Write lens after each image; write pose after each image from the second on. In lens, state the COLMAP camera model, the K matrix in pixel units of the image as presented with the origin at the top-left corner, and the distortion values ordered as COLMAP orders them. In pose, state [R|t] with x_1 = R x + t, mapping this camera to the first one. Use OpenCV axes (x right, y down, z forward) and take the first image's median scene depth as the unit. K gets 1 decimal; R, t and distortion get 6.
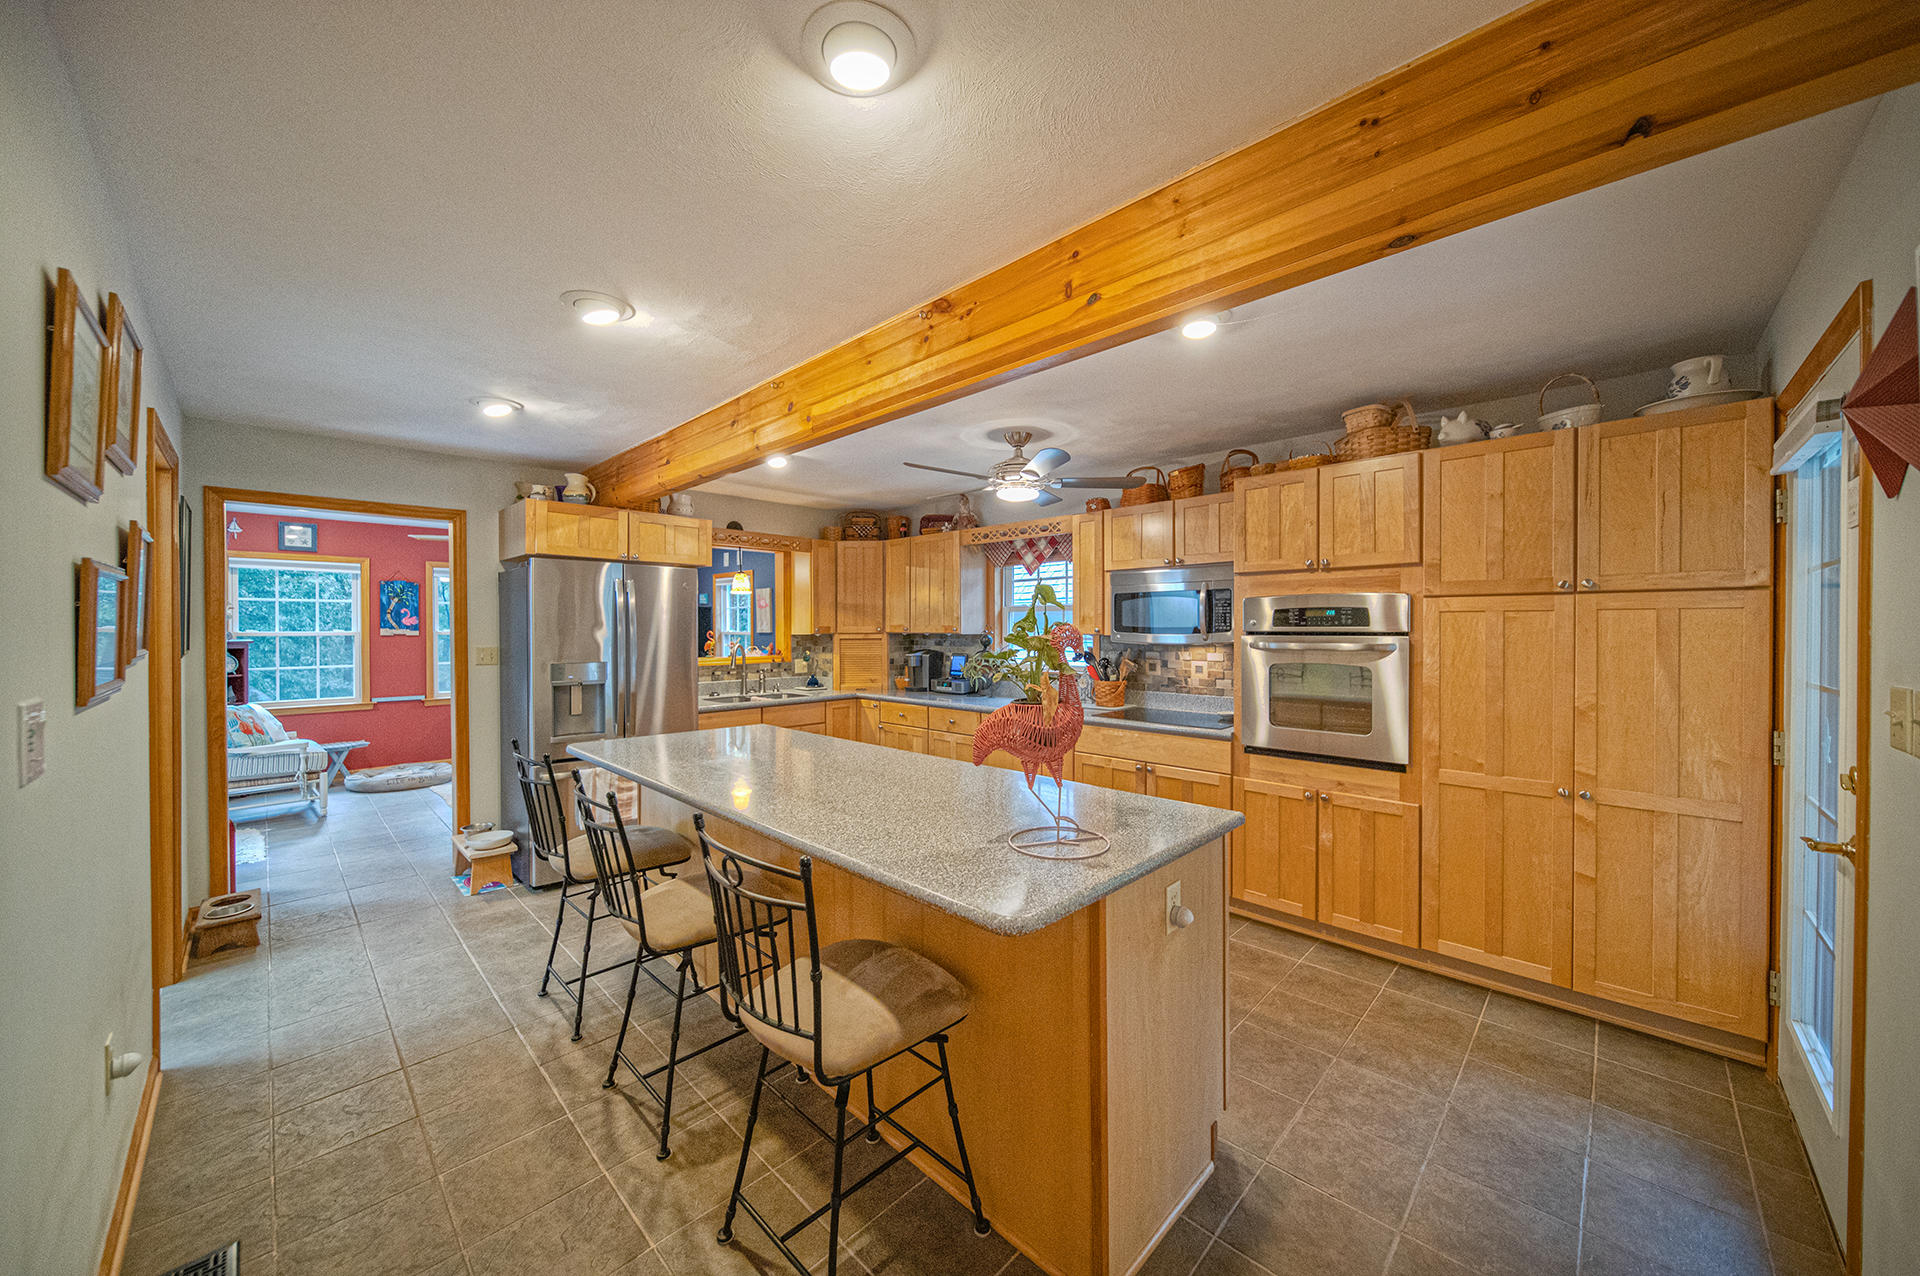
lens RADIAL K [[676.0, 0, 964.3], [0, 676.0, 632.4], [0, 0, 1]] dist [-0.001216, -0.000629]
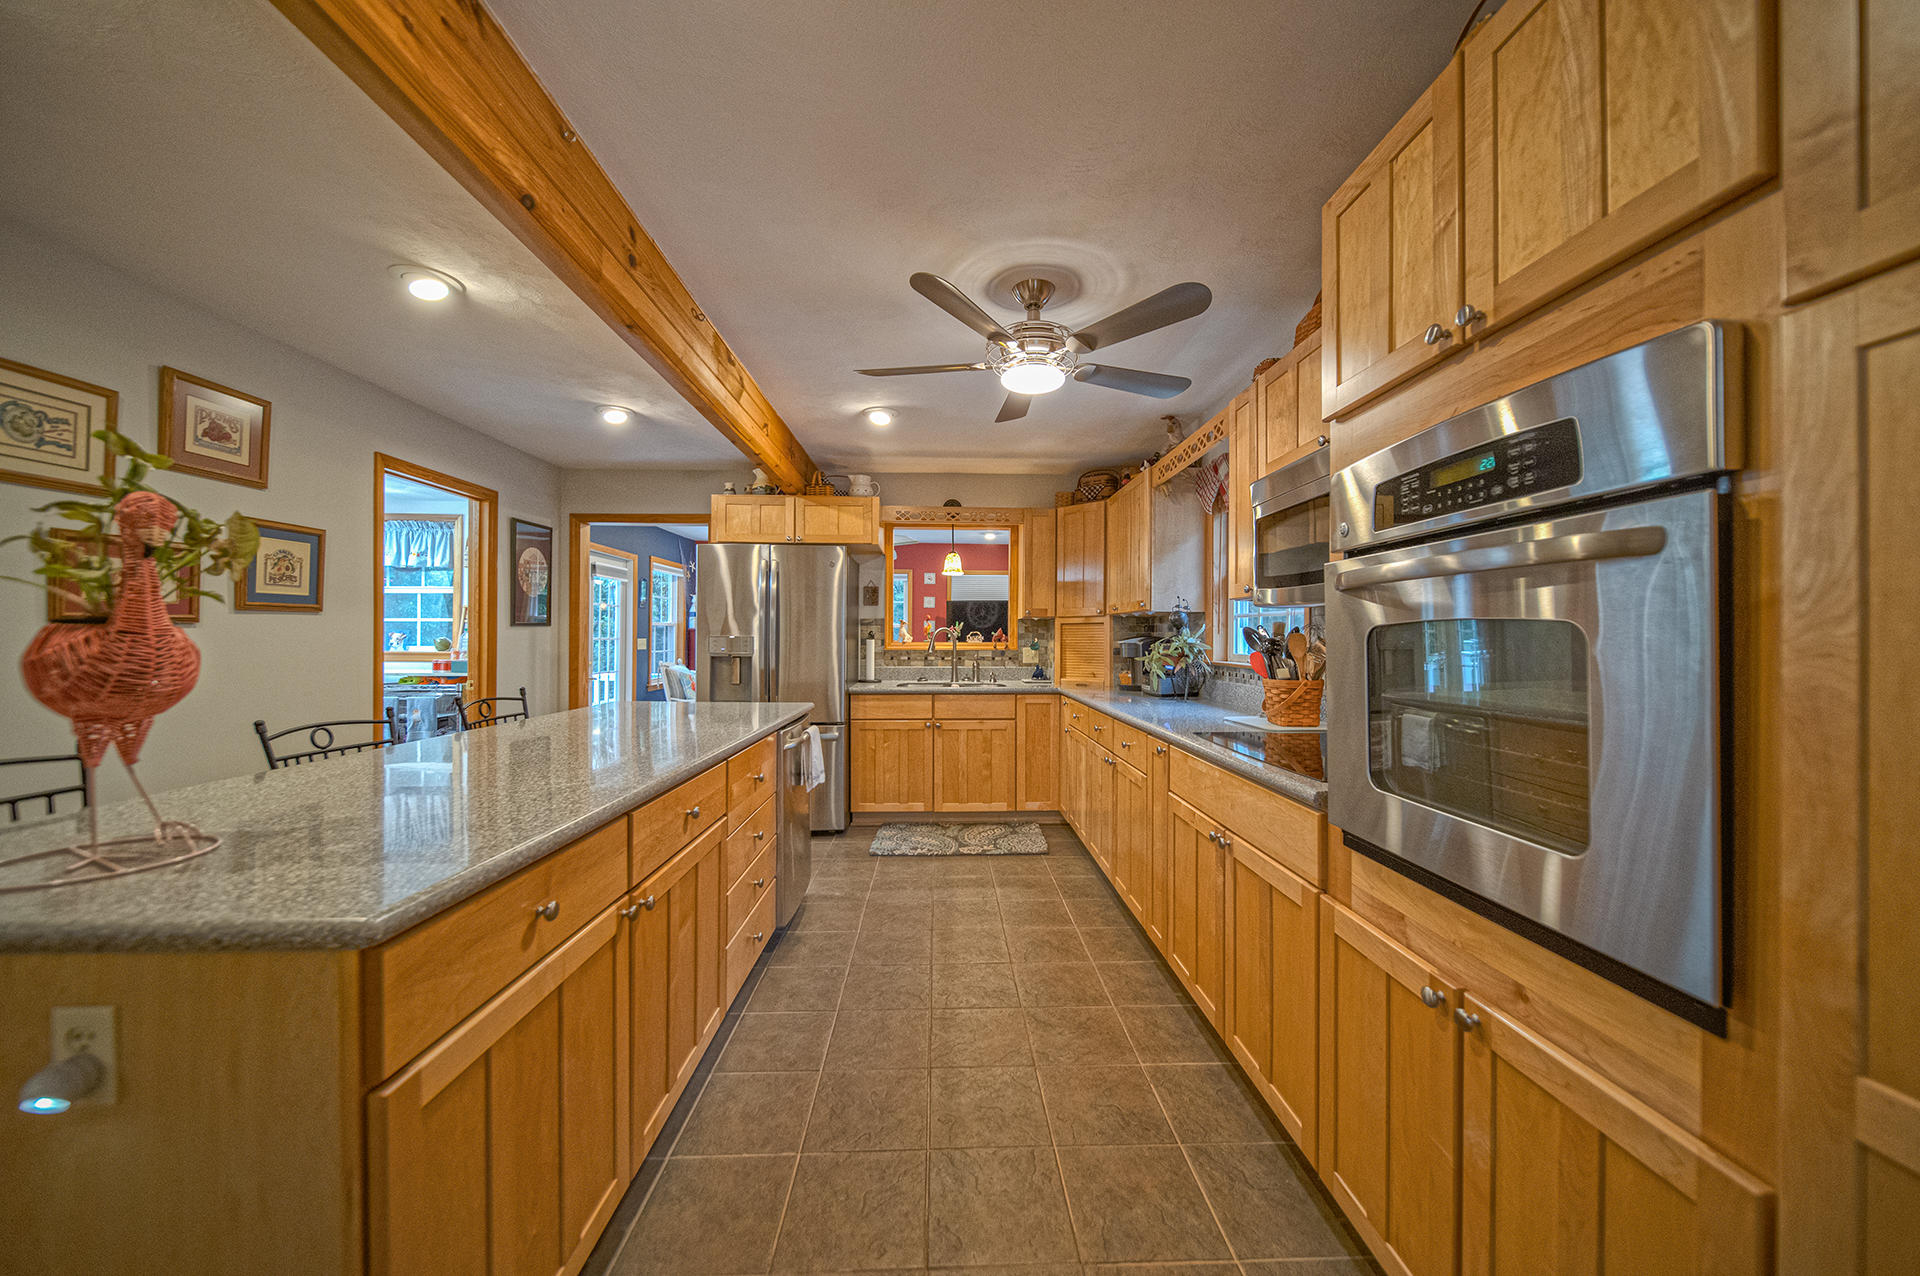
lens RADIAL K [[676.0, 0, 964.1], [0, 676.0, 634.3], [0, 0, 1]] dist [-0.001216, -0.000629]
pose [[0.717743, 0.001642, -0.696306, 0.329047], [-0.011346, 0.999892, -0.009338, 0.033721], [0.696215, 0.014603, 0.717684, 0.328179]]
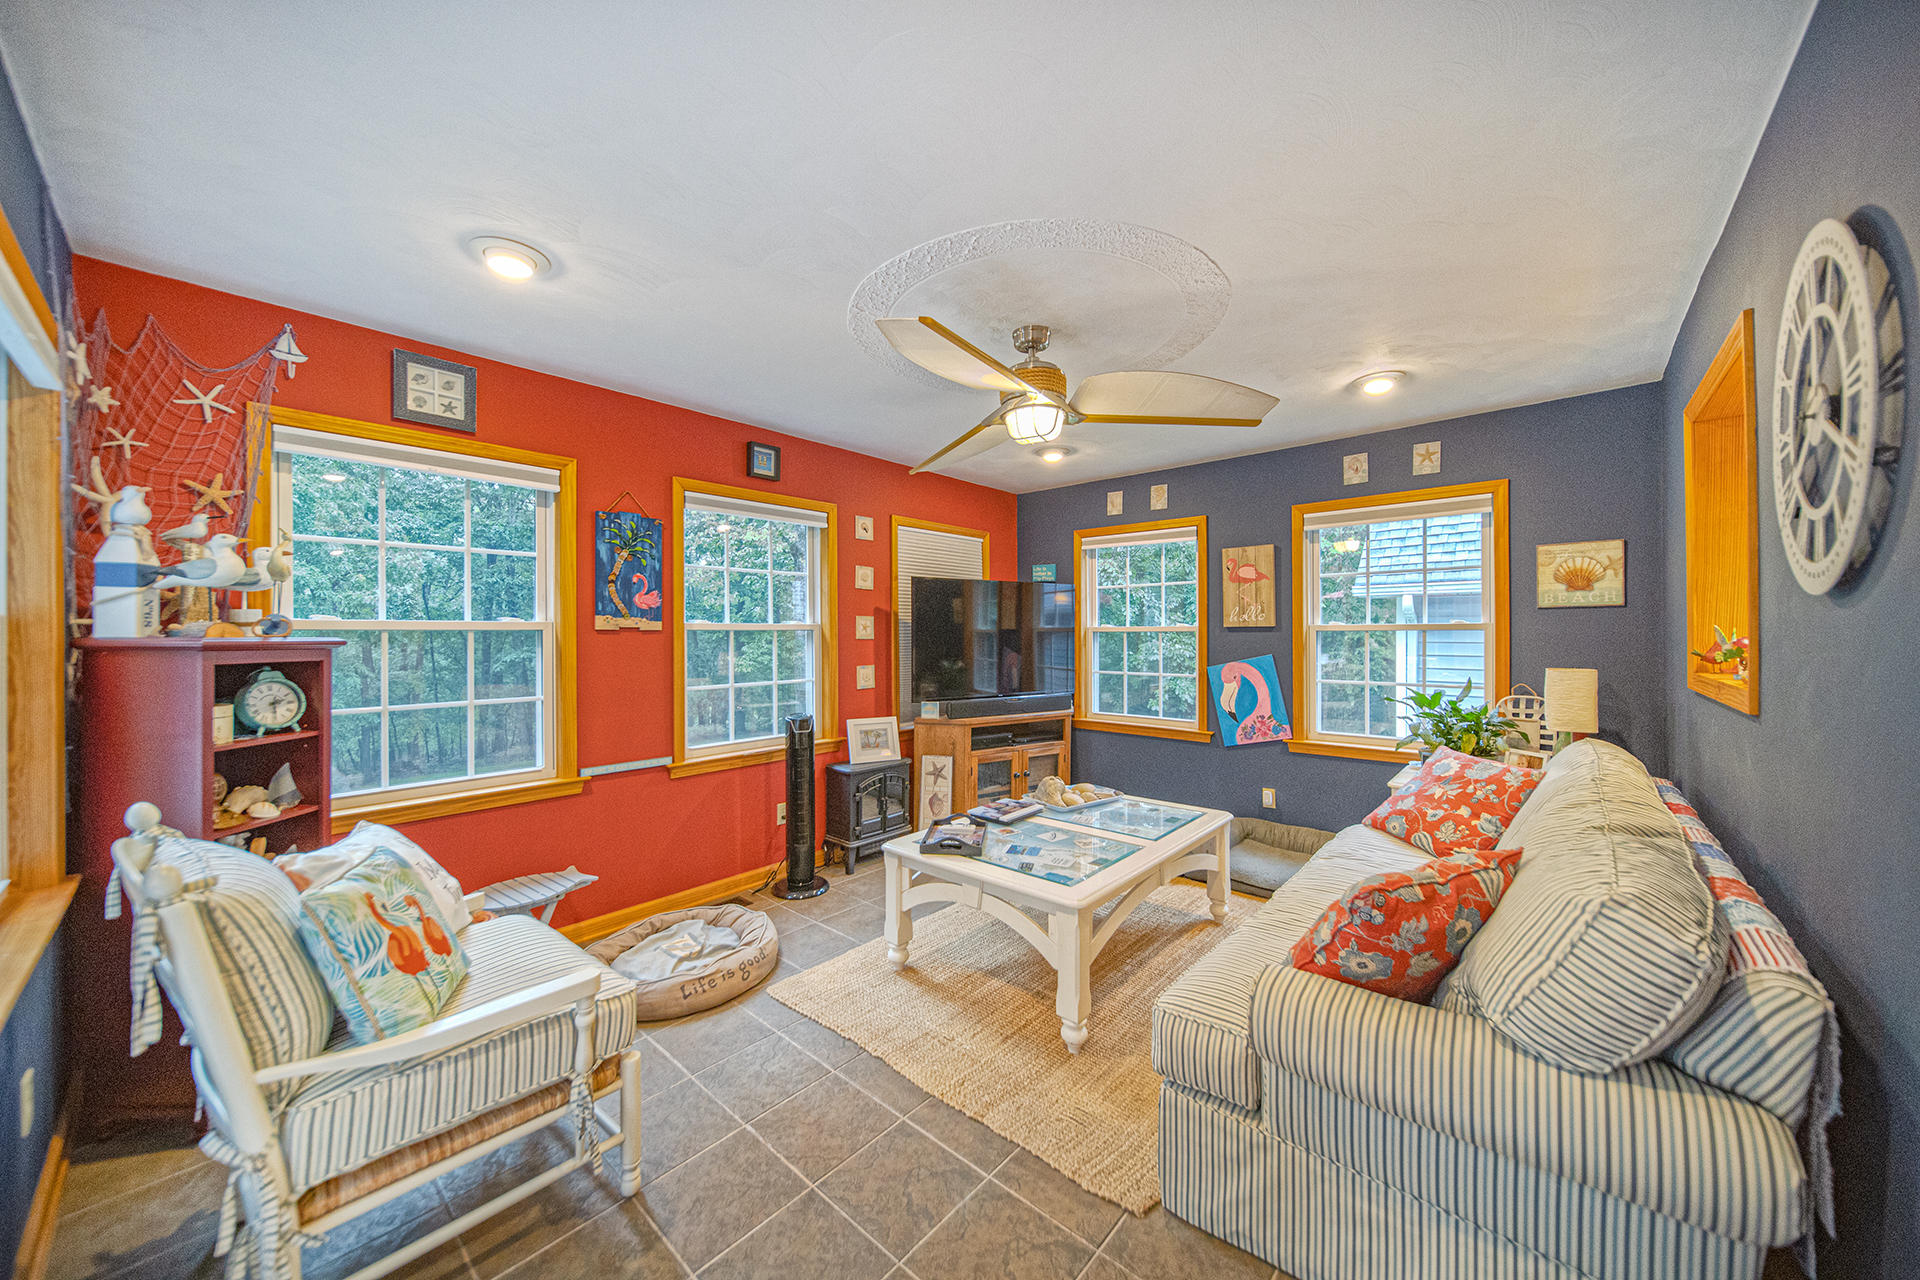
lens RADIAL K [[676.0, 0, 956.9], [0, 676.0, 638.8], [0, 0, 1]] dist [-0.001216, -0.000629]
pose [[0.999521, -0.004222, 0.030652, -0.774389], [0.004285, 0.999989, -0.001994, 0.014929], [-0.030644, 0.002124, 0.999528, 0.654328]]
